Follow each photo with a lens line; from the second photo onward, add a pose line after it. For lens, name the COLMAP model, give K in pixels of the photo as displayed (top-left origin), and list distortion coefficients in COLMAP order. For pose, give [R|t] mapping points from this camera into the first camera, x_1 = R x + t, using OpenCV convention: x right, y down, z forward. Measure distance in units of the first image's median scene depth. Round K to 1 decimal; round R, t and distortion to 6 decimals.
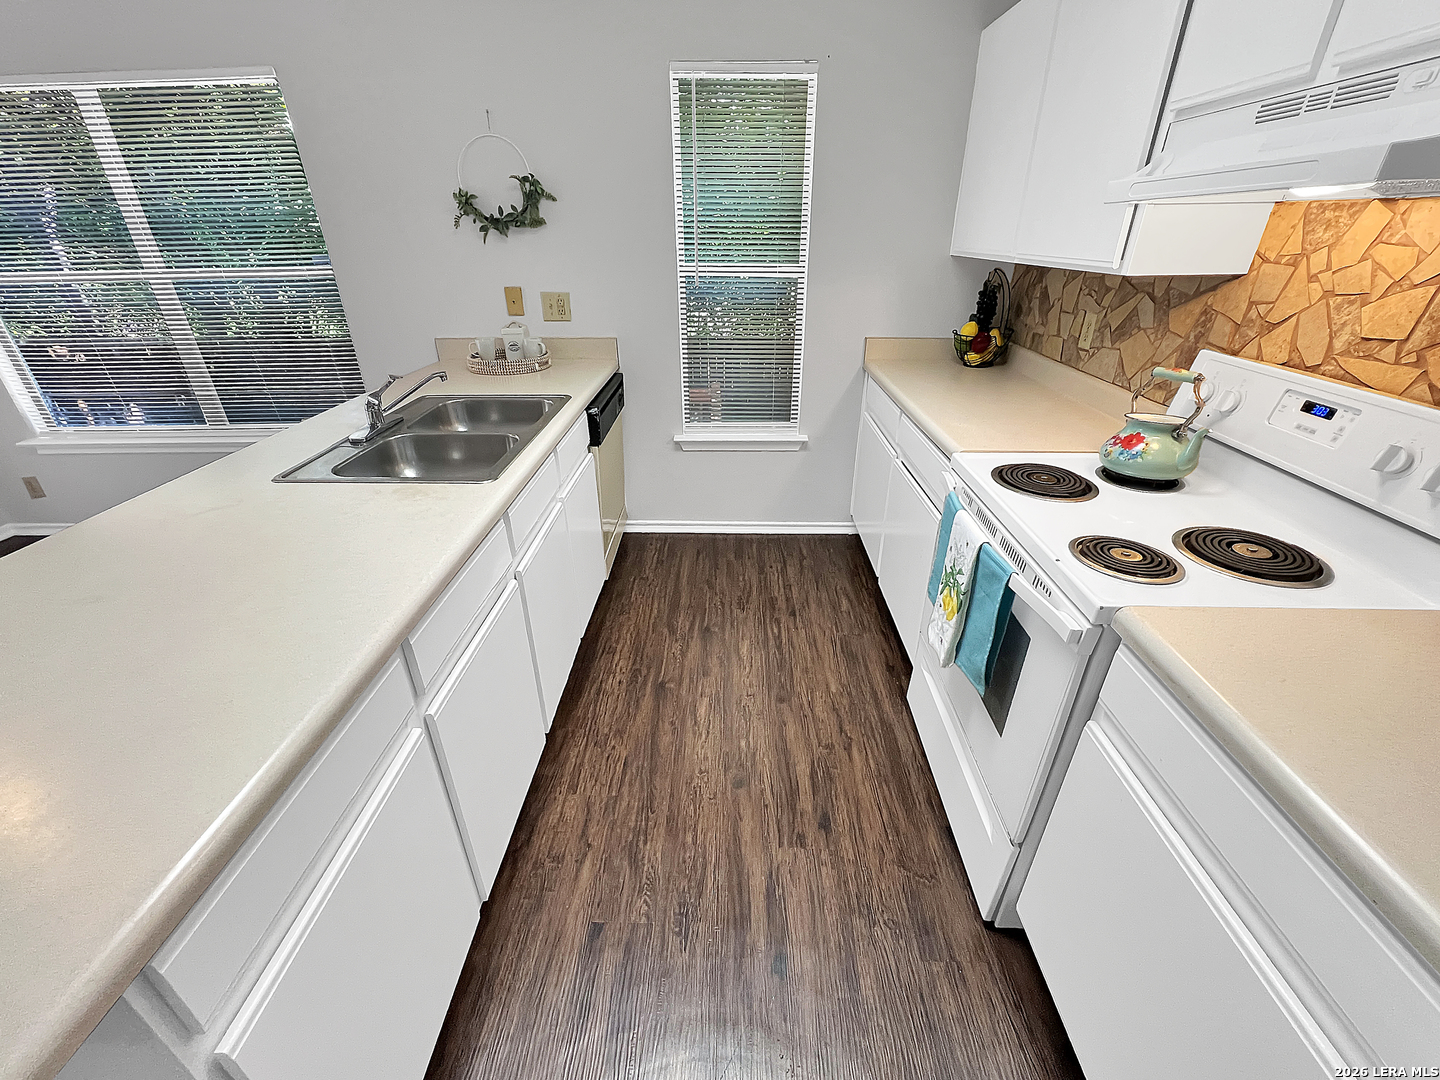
lens RADIAL K [[585.5, 0, 718.1], [0, 585.5, 536.2], [0, 0, 1]] dist [-0.000624, -0.000514]
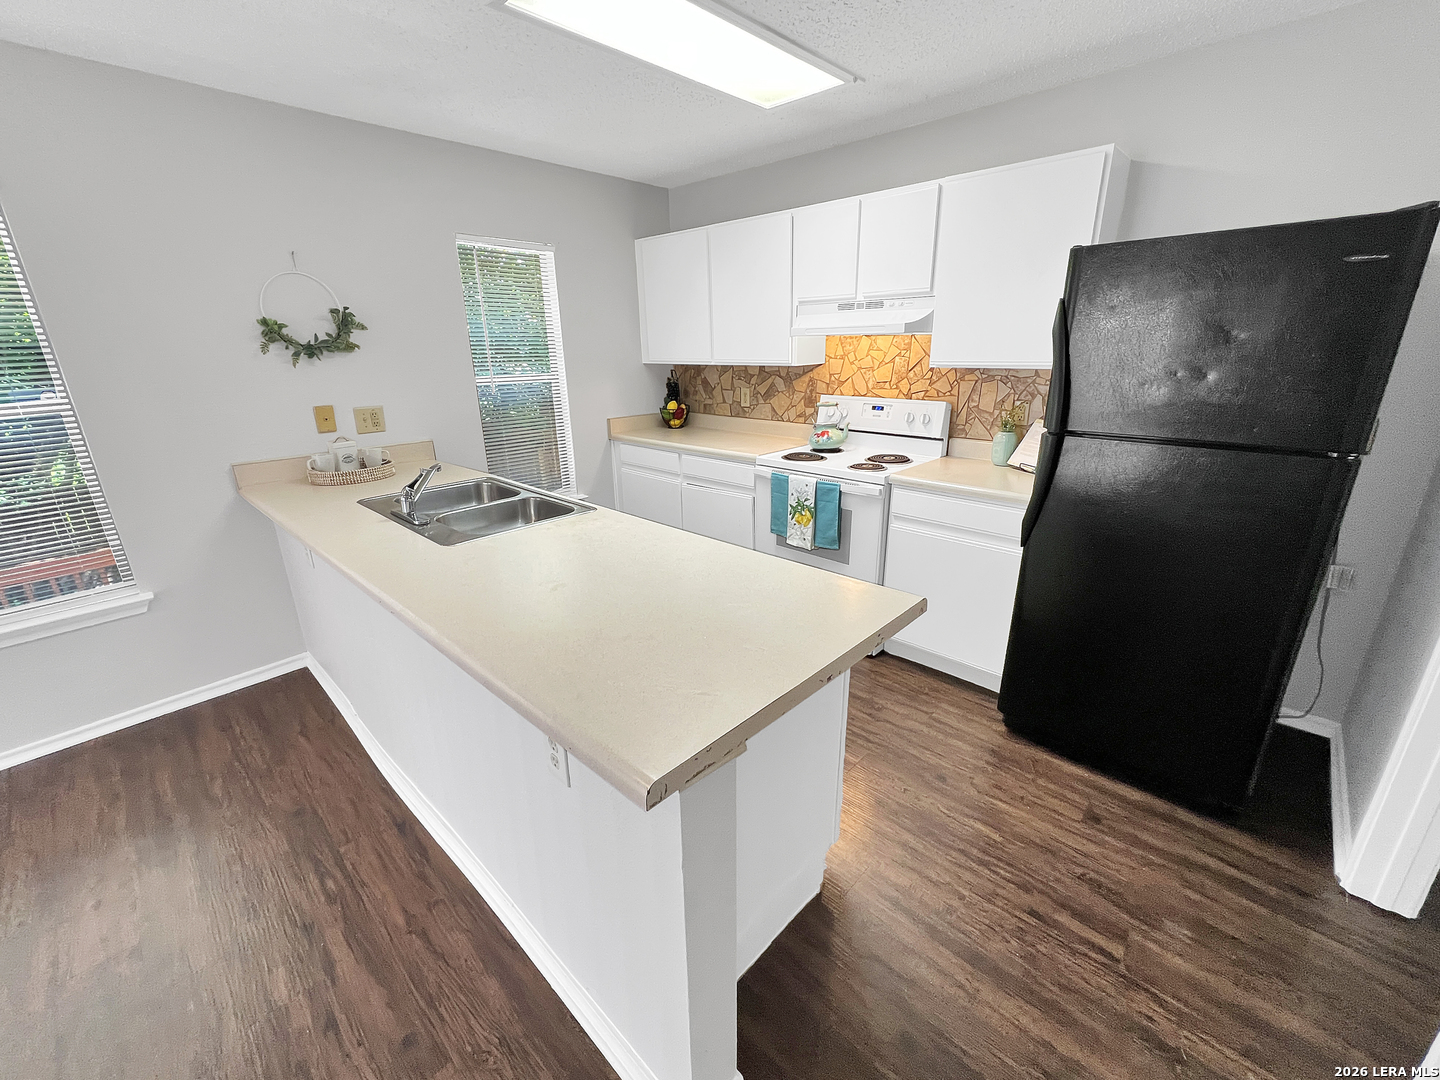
lens RADIAL K [[585.5, 0, 718.1], [0, 585.5, 536.2], [0, 0, 1]] dist [-0.000624, -0.000514]
pose [[0.674670, -0.238327, 0.698585, -0.868413], [0.354327, 0.934832, -0.023273, 0.079806], [-0.647513, 0.263229, 0.715148, -0.170989]]
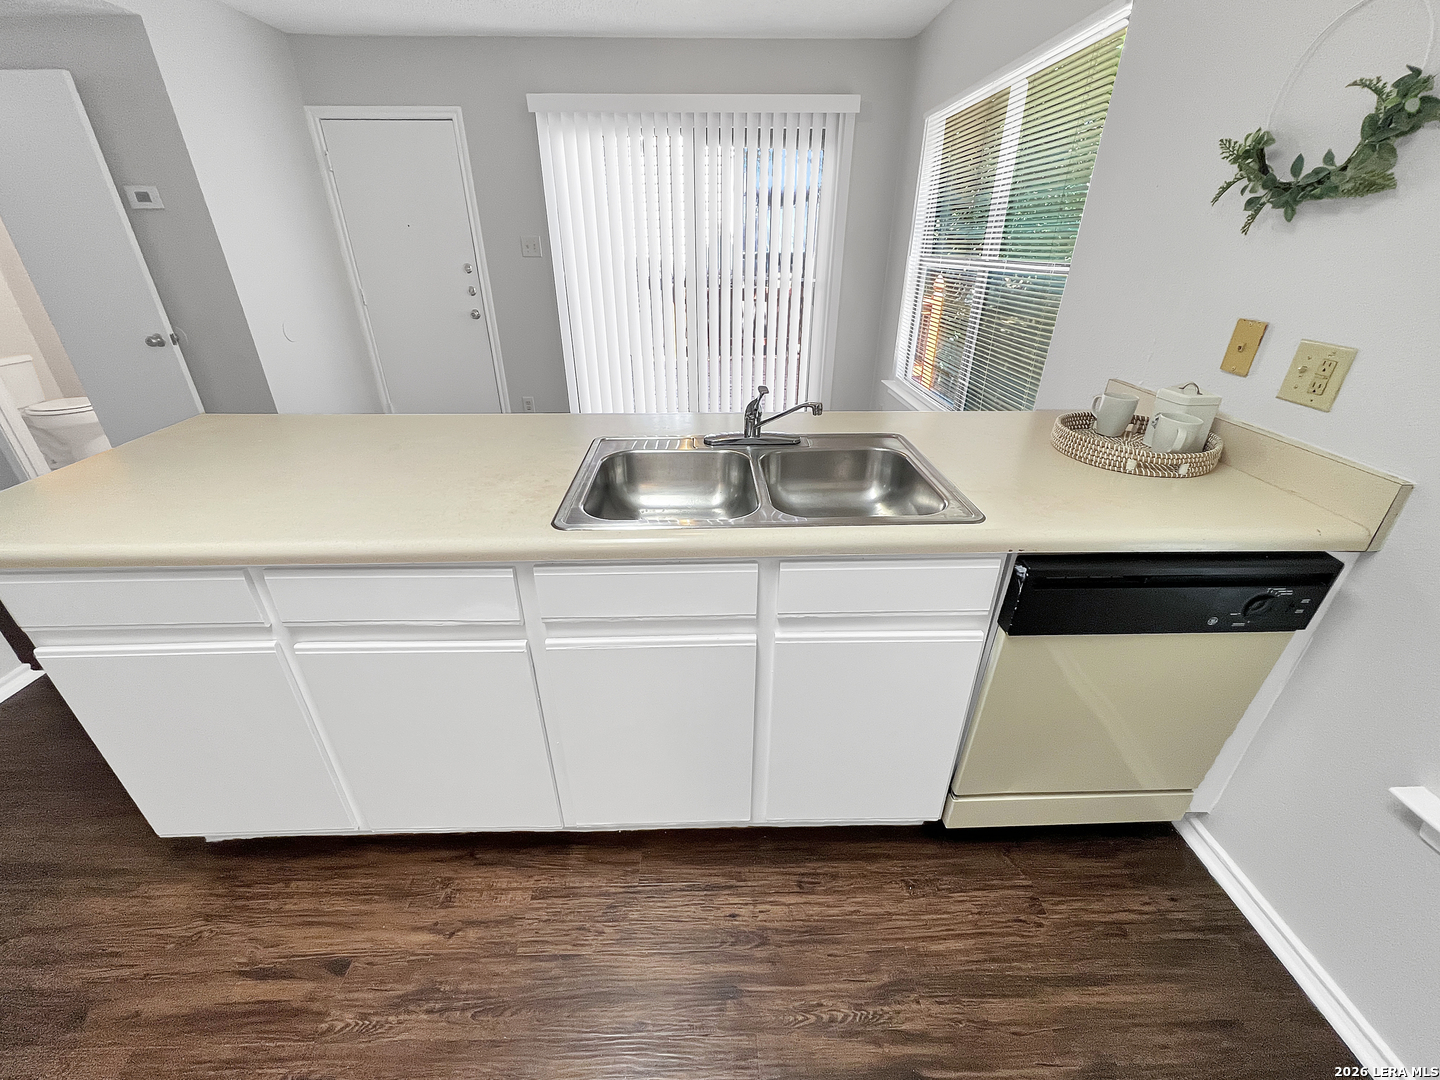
lens RADIAL K [[585.5, 0, 718.1], [0, 585.5, 536.2], [0, 0, 1]] dist [-0.000624, -0.000514]
pose [[0.044296, 0.464210, -0.884617, 0.217666], [-0.462419, 0.794444, 0.393736, -0.344817], [0.885555, 0.391622, 0.249850, 0.704530]]
